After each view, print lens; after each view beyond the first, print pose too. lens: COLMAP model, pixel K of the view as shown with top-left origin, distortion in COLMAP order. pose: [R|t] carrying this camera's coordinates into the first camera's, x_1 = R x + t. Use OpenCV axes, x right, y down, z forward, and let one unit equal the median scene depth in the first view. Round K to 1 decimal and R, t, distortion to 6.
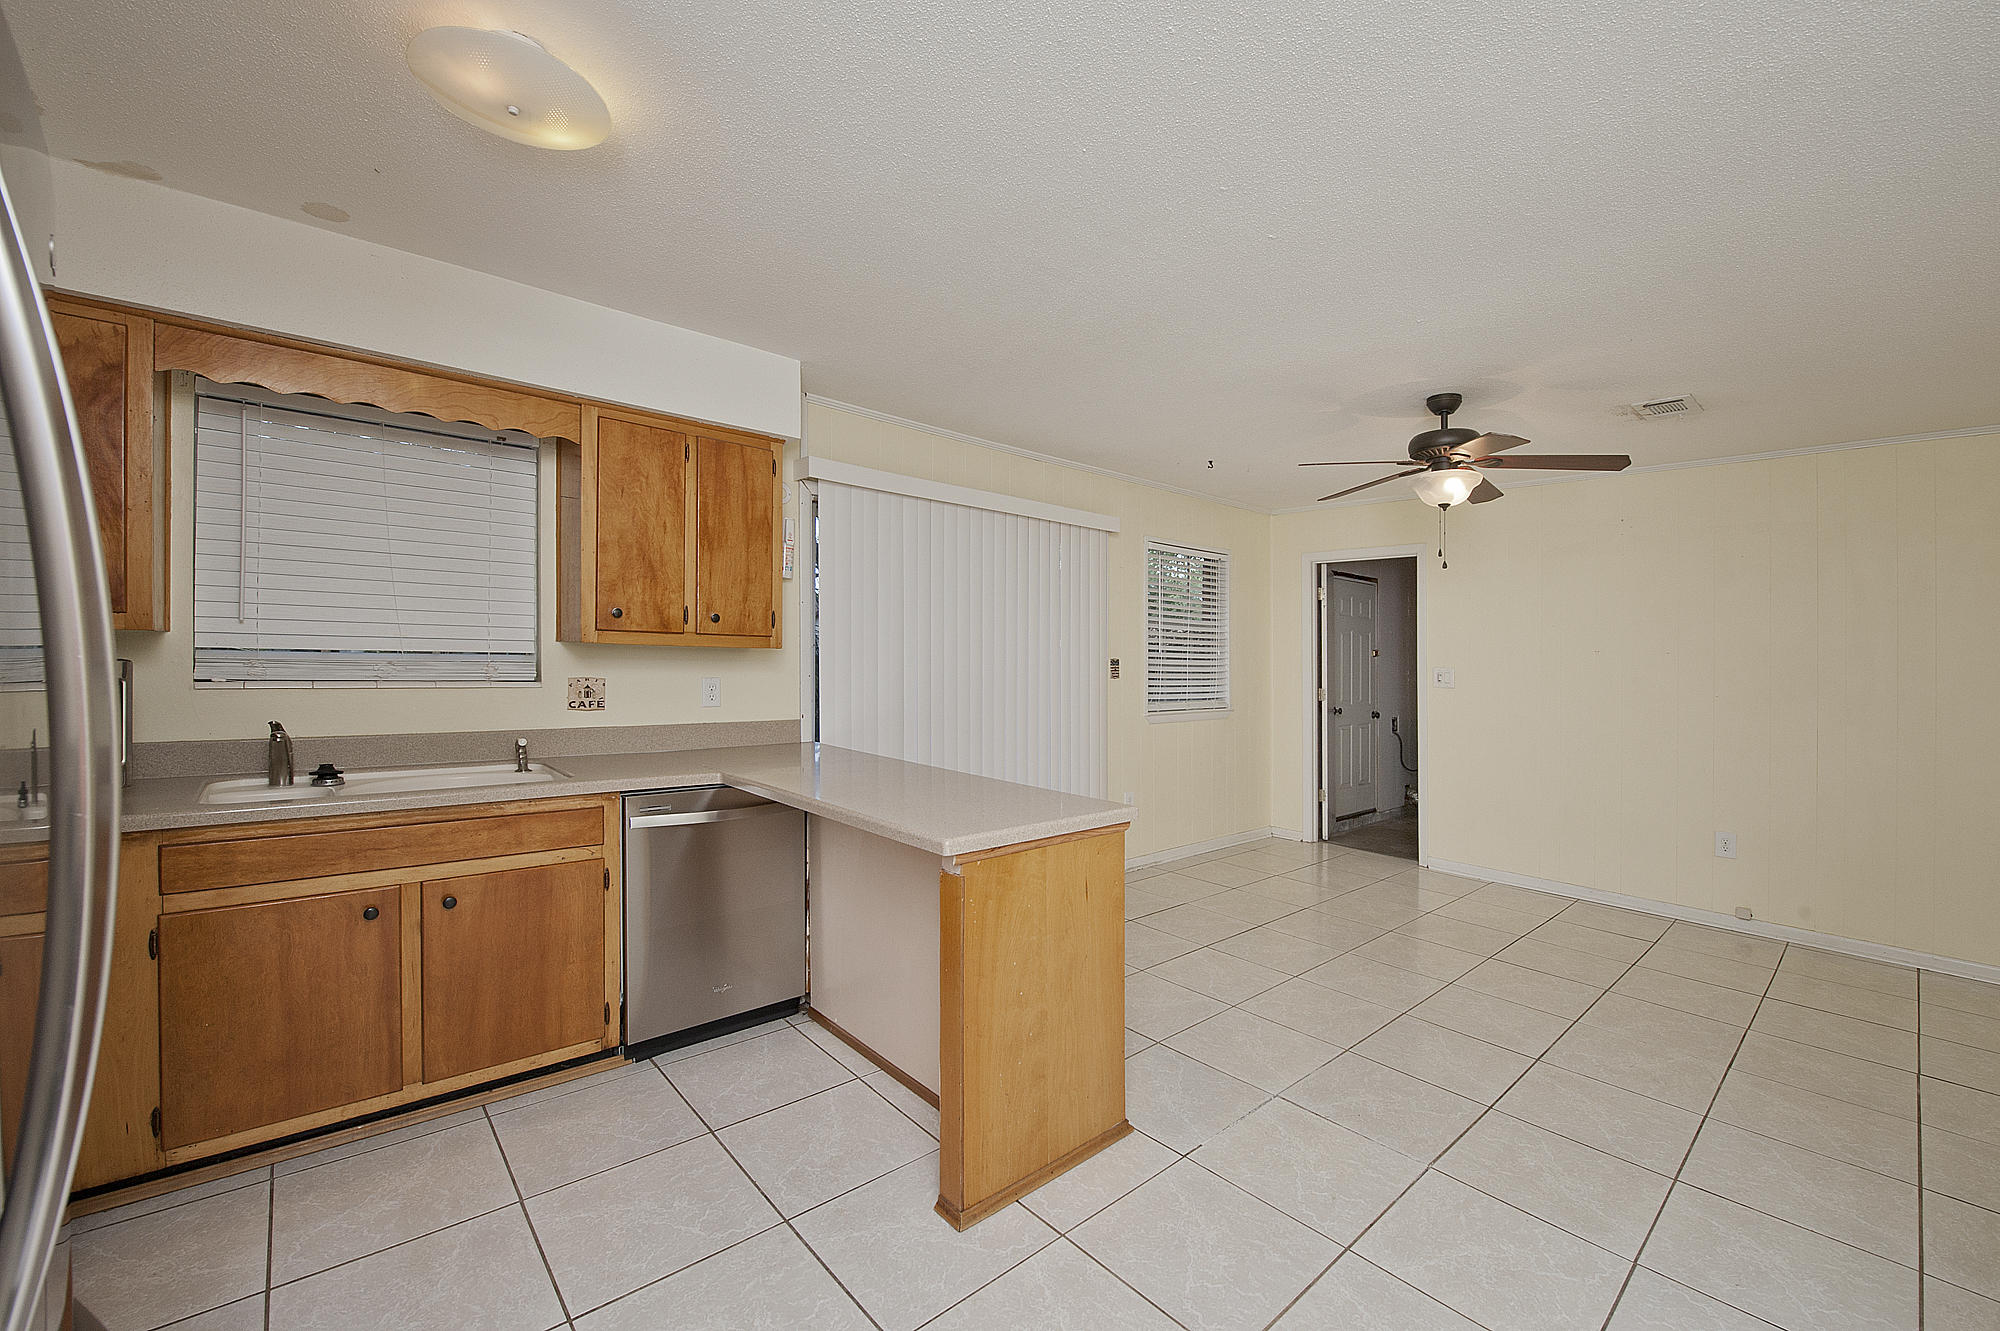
lens RADIAL K [[830.8, 0, 1010.7], [0, 830.8, 647.2], [0, 0, 1]] dist [-0.000969, -0.005673]
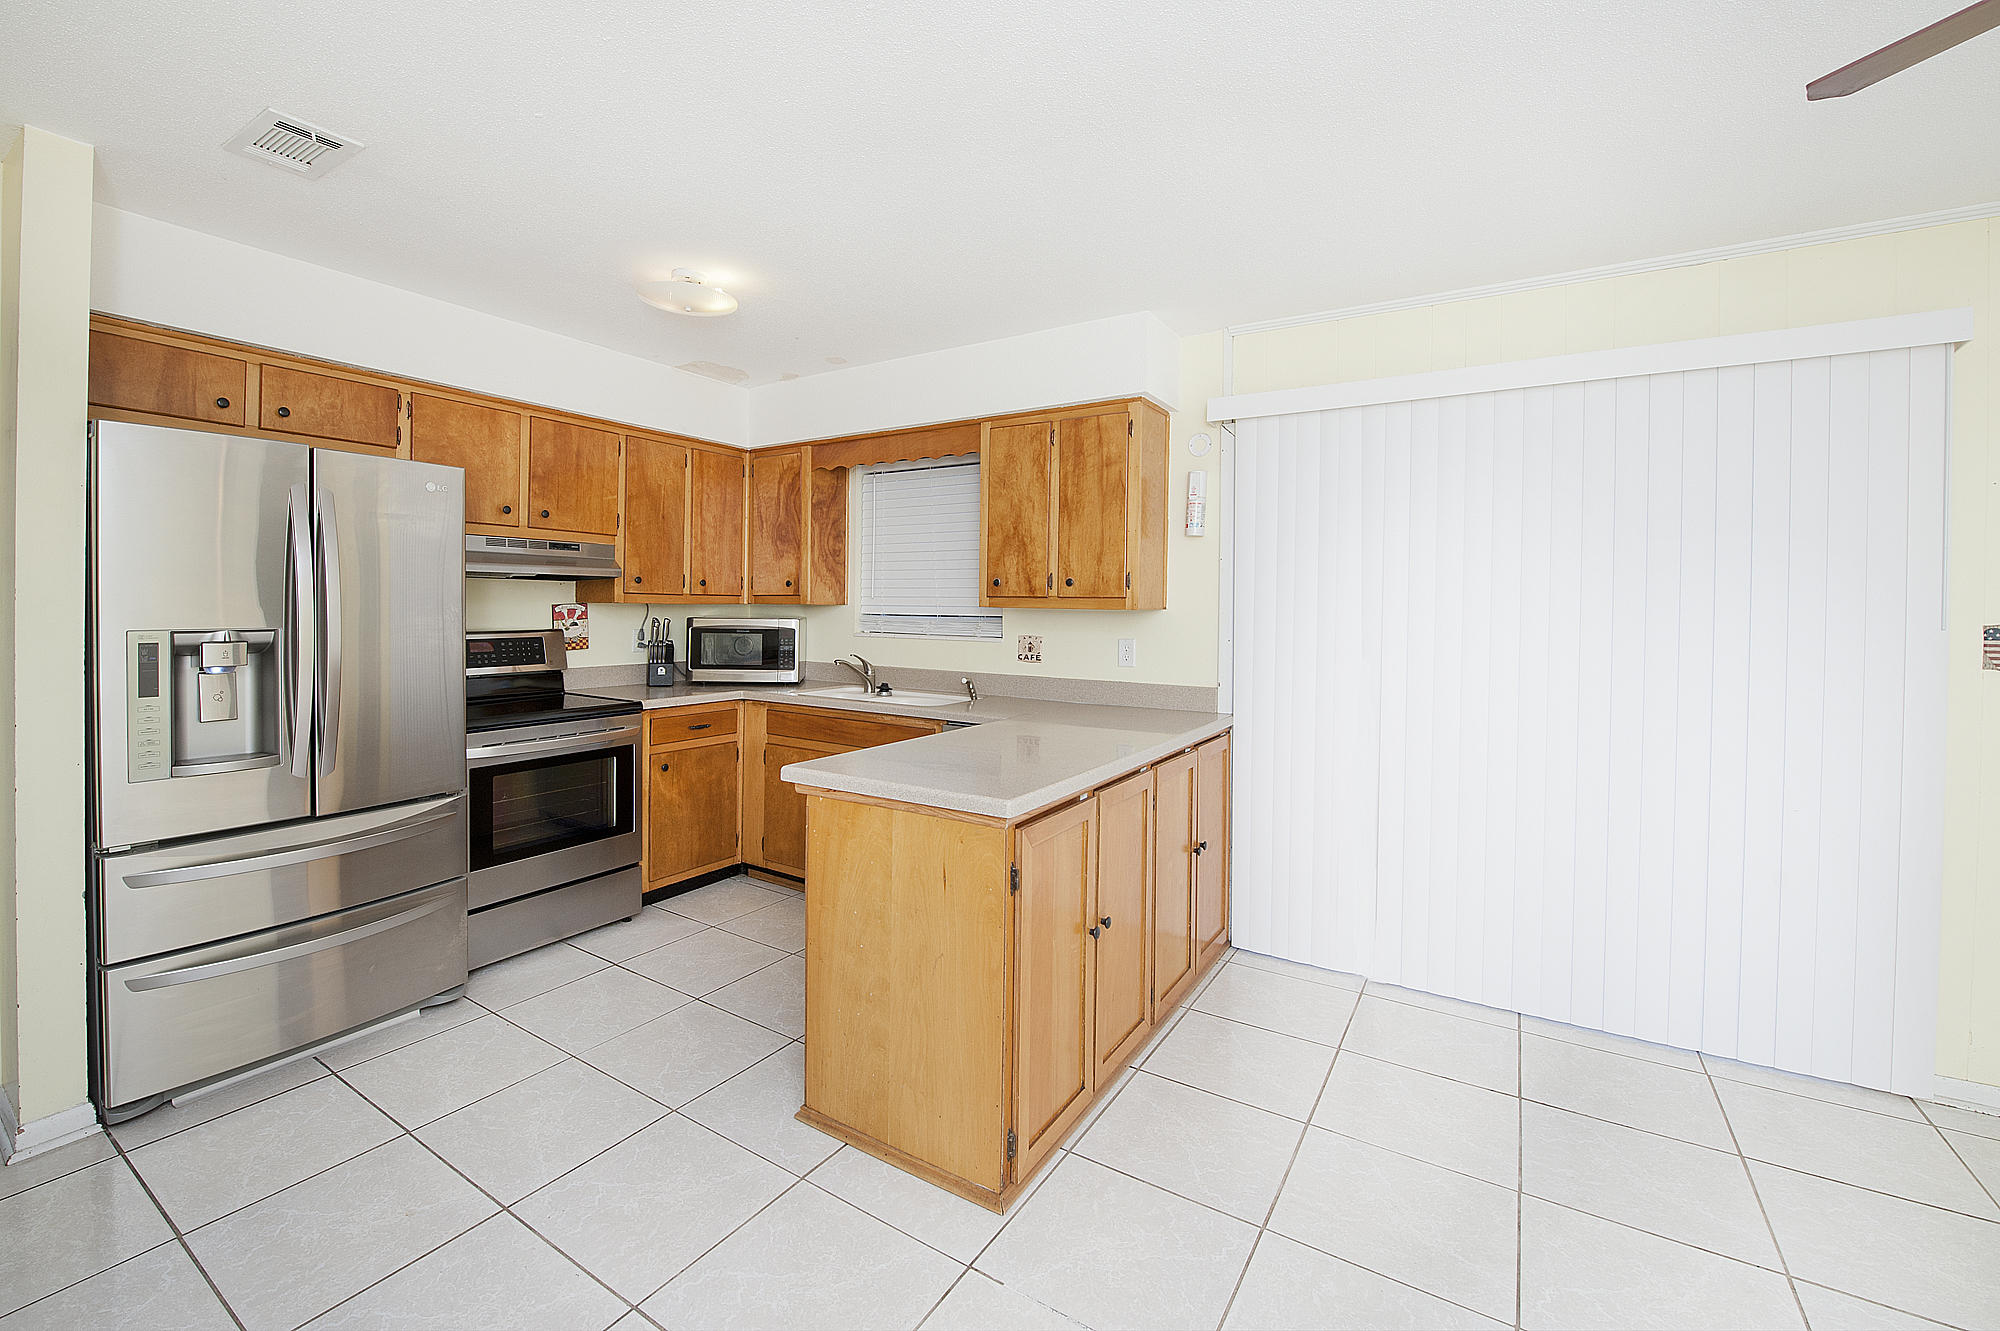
lens RADIAL K [[862.9, 0, 933.9], [0, 862.9, 608.1], [0, 0, 1]] dist [-0.001747, -0.000156]
pose [[0.222654, -0.019421, -0.974704, 0.689492], [0.002587, 0.999810, -0.019330, 0.019597], [0.974894, 0.001783, 0.222662, 0.557304]]
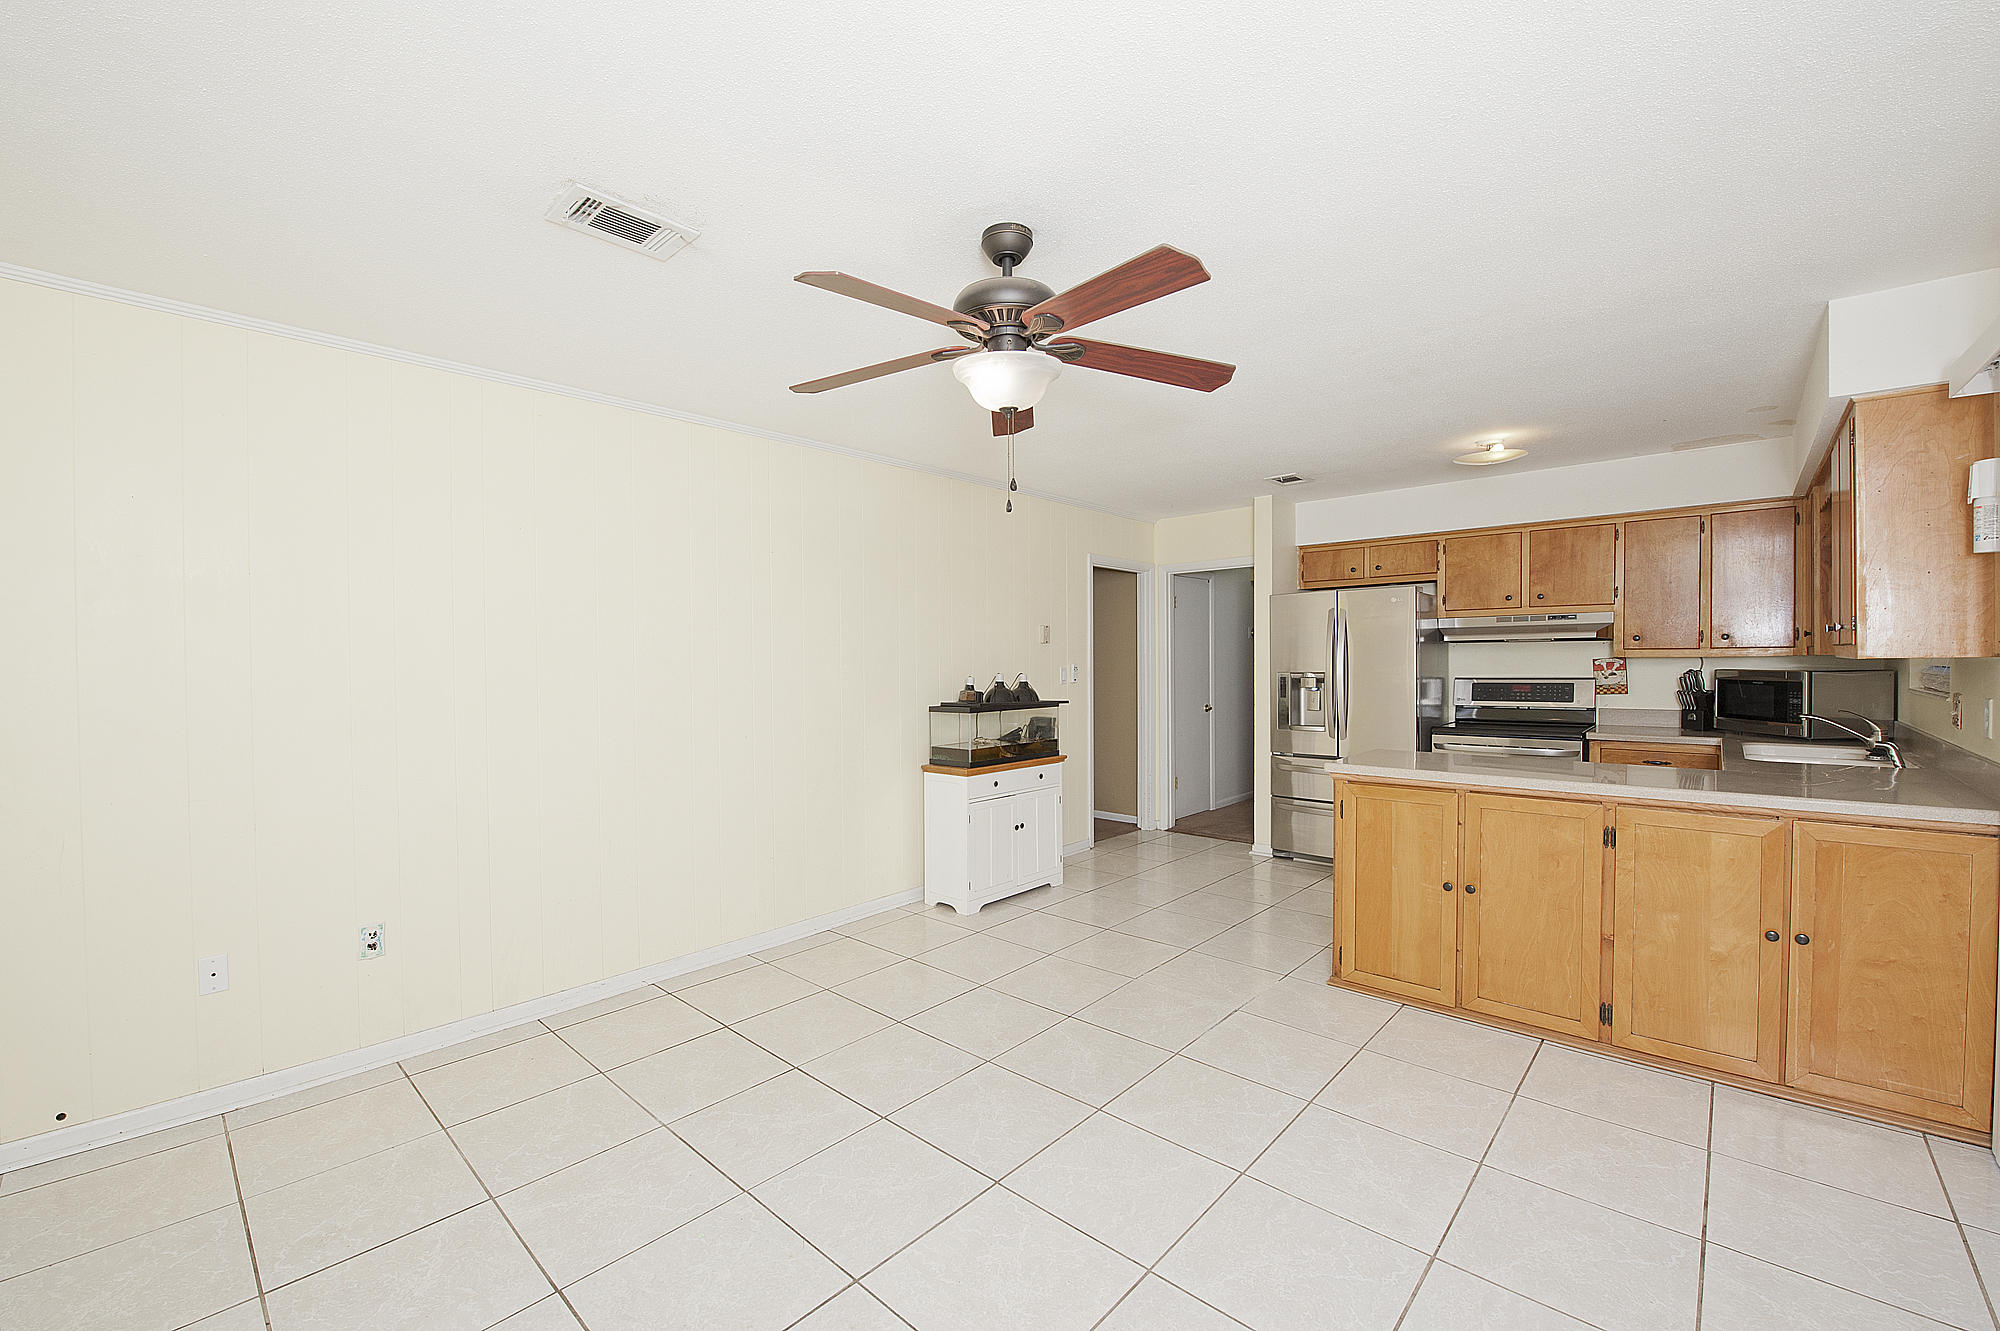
lens RADIAL K [[815.7, 0, 1000.0], [0, 815.7, 665.5], [0, 0, 1]] dist [-0.002344, -0.004618]
pose [[-0.995827, -0.017236, -0.089624, 0.625210], [-0.016796, 0.999843, -0.005661, 0.029038], [0.089707, -0.004132, -0.995960, 1.752891]]
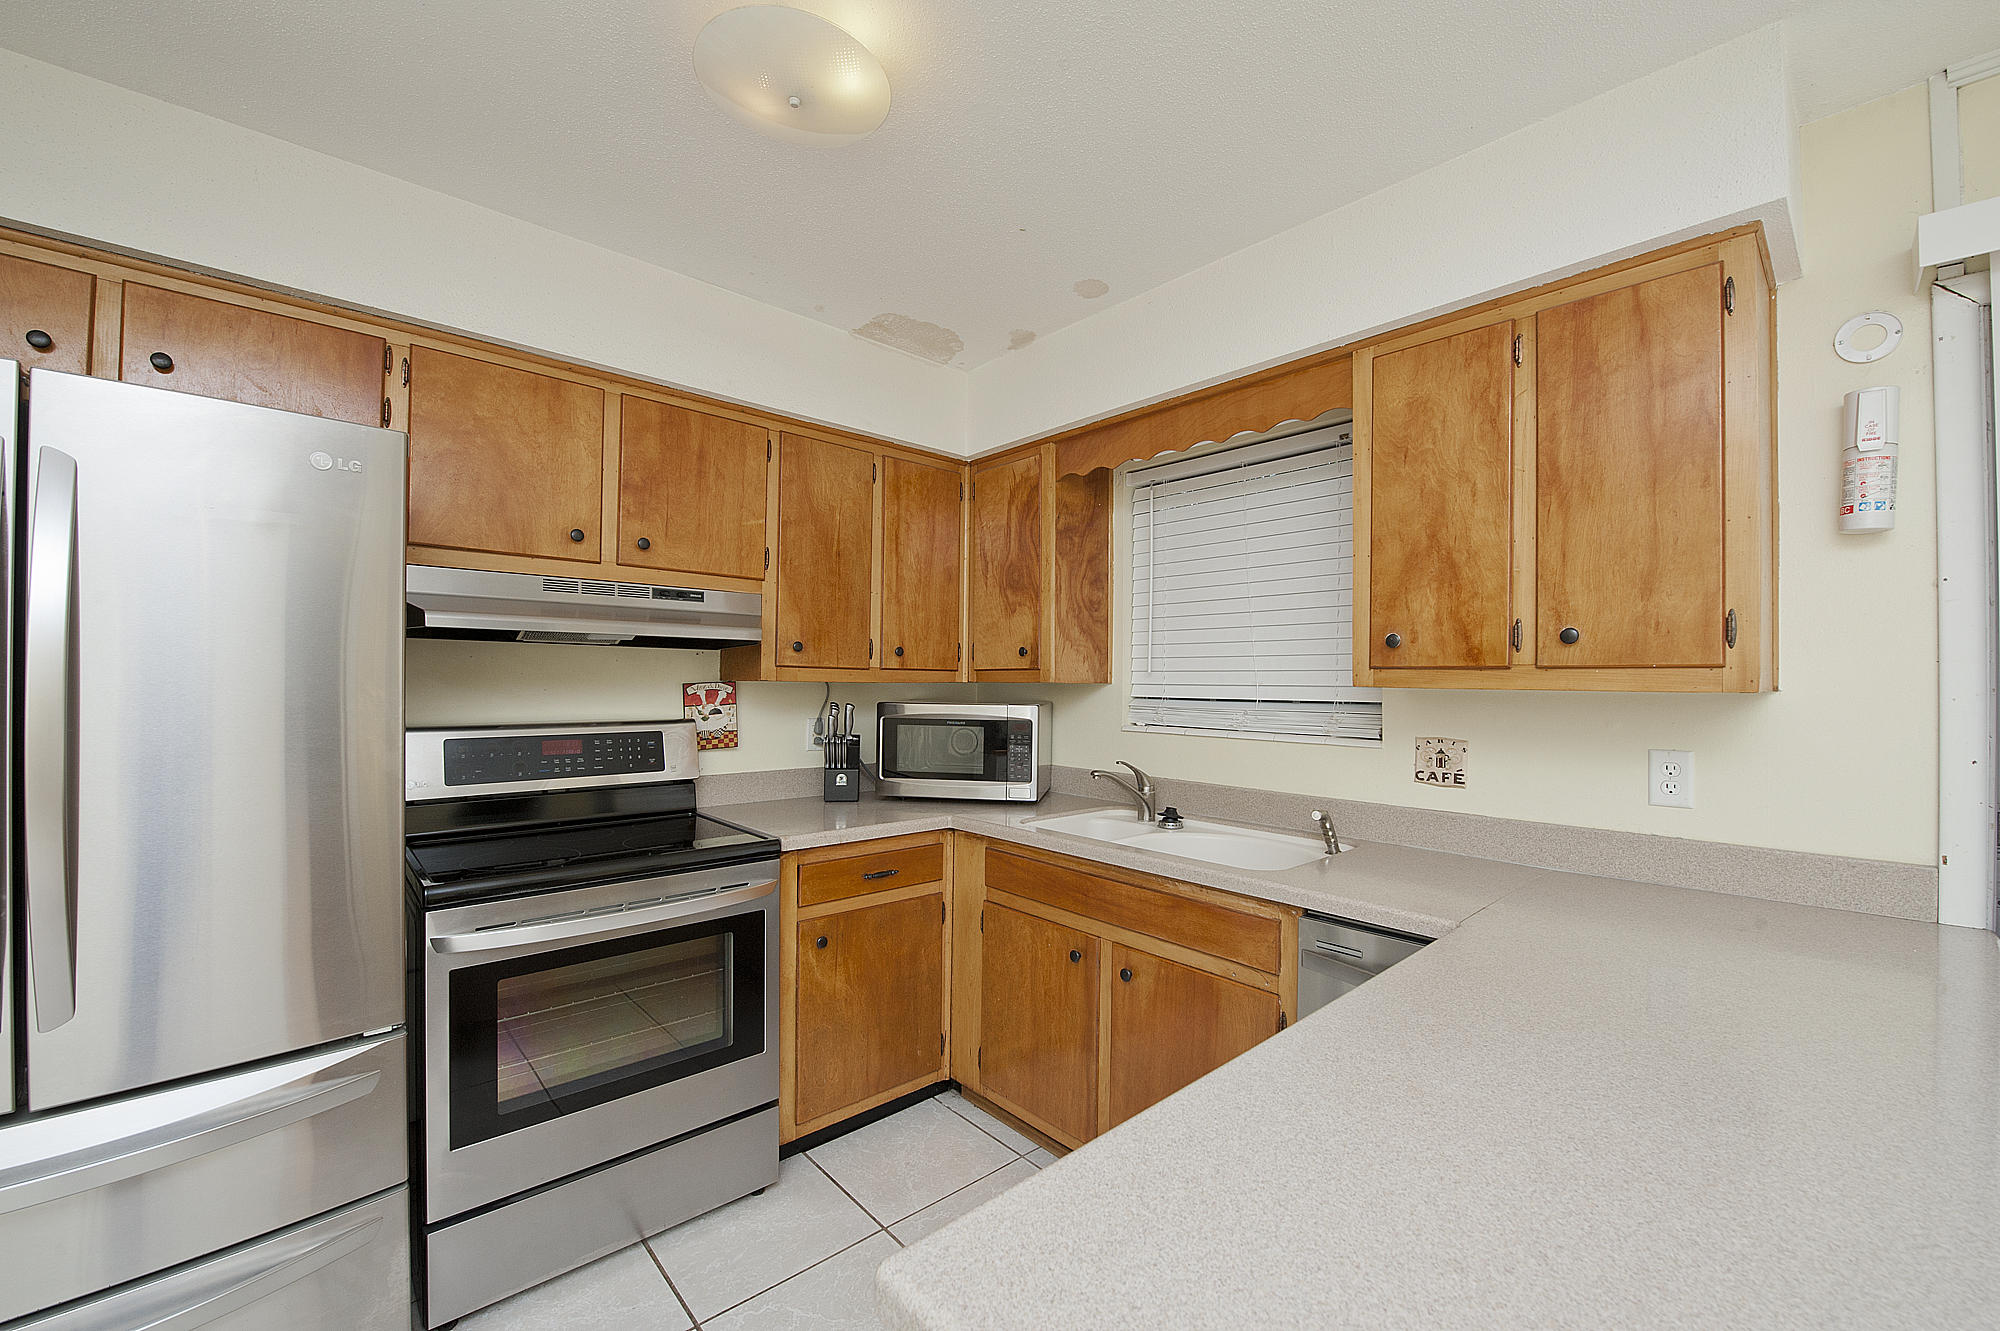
lens RADIAL K [[808.8, 0, 1006.1], [0, 808.8, 671.0], [0, 0, 1]] dist [-0.001715, -0.004020]
pose [[-0.005312, -0.039900, -0.999190, 0.156988], [-0.001247, 0.999203, -0.039894, 0.008272], [0.999985, 0.001034, -0.005358, 0.624460]]
